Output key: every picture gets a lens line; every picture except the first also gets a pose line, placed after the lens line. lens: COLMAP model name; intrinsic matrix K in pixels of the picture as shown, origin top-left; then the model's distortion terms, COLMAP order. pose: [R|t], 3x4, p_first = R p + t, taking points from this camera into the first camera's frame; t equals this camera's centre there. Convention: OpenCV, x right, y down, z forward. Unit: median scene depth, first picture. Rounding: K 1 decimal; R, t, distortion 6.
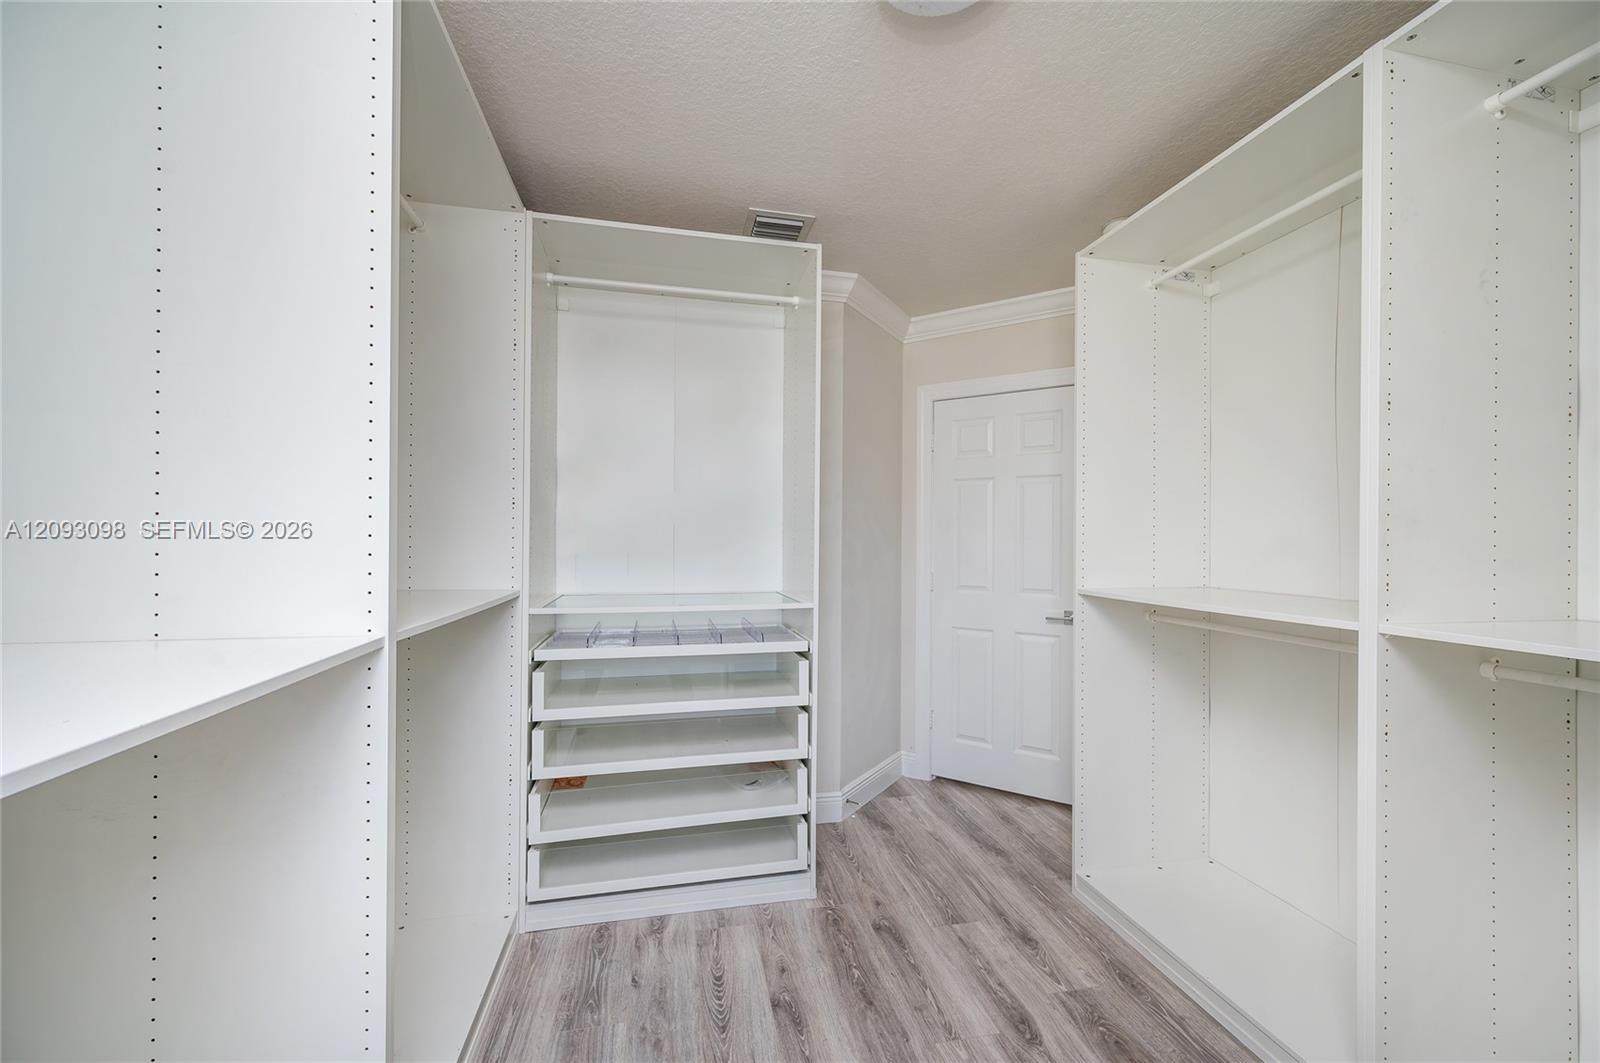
lens RADIAL K [[626.1, 0, 806.3], [0, 626.1, 538.6], [0, 0, 1]] dist [0.001837, -0.000491]
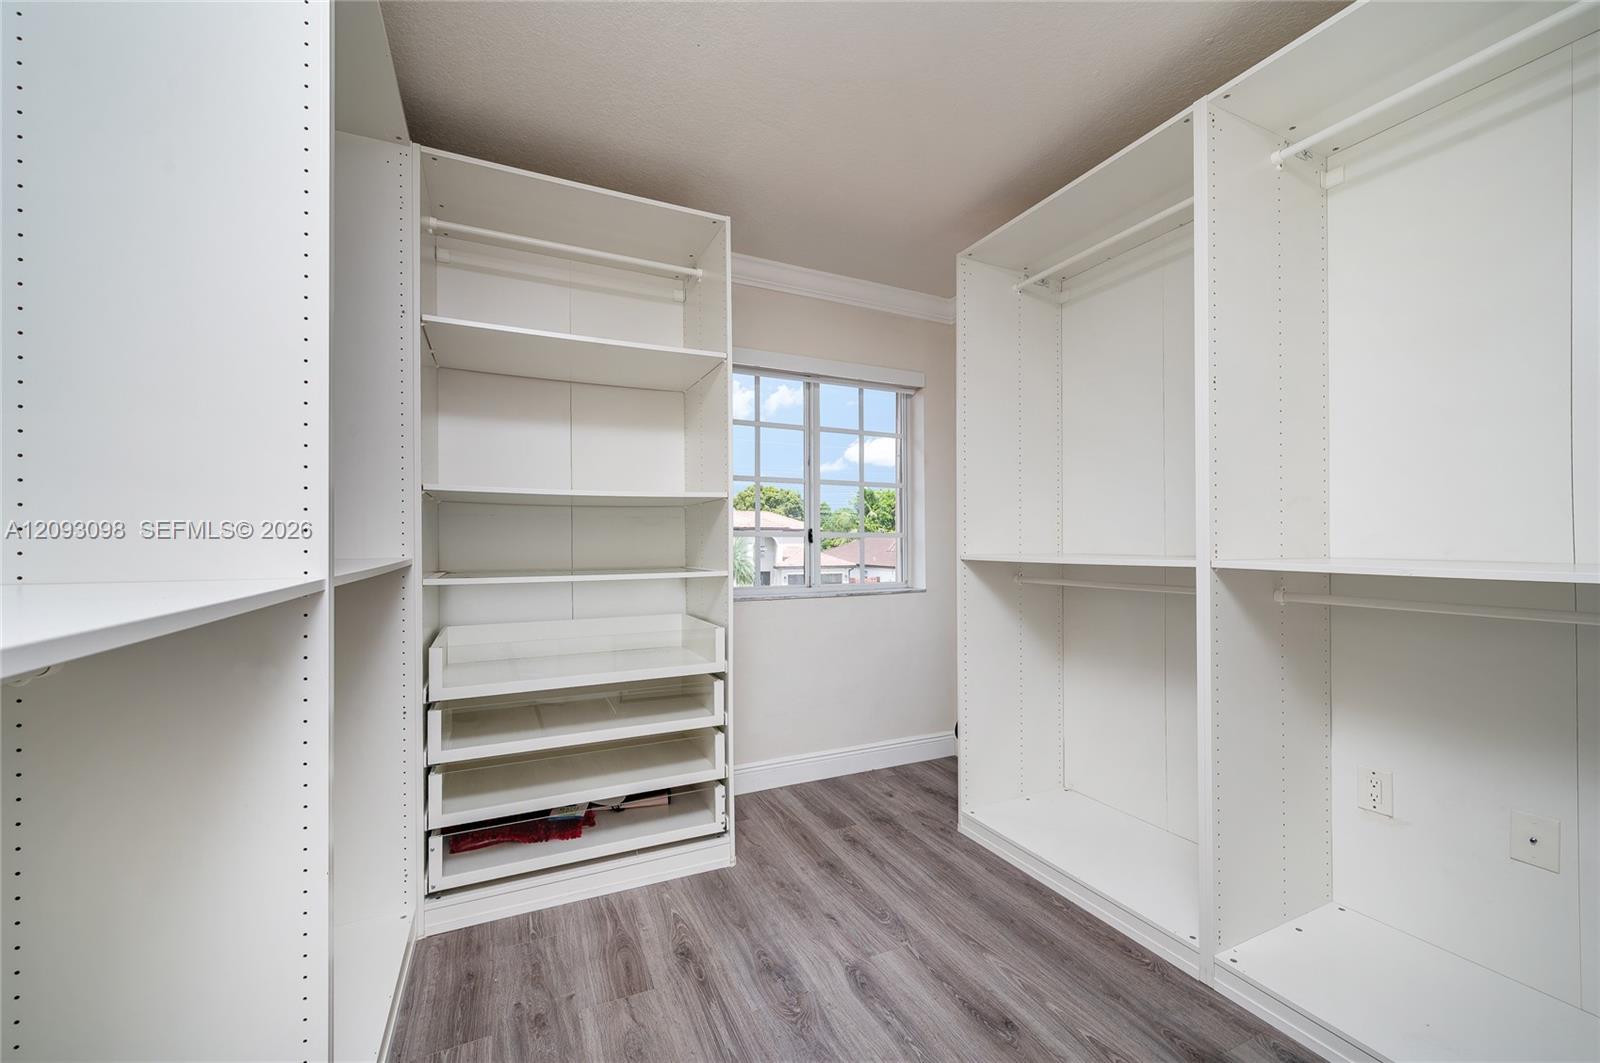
lens RADIAL K [[626.1, 0, 806.3], [0, 626.1, 538.6], [0, 0, 1]] dist [0.001837, -0.000491]
pose [[0.972082, -0.010600, 0.234403, -0.115507], [0.010464, 0.999944, 0.001826, 0.056730], [-0.234409, 0.000677, 0.972138, -0.019520]]
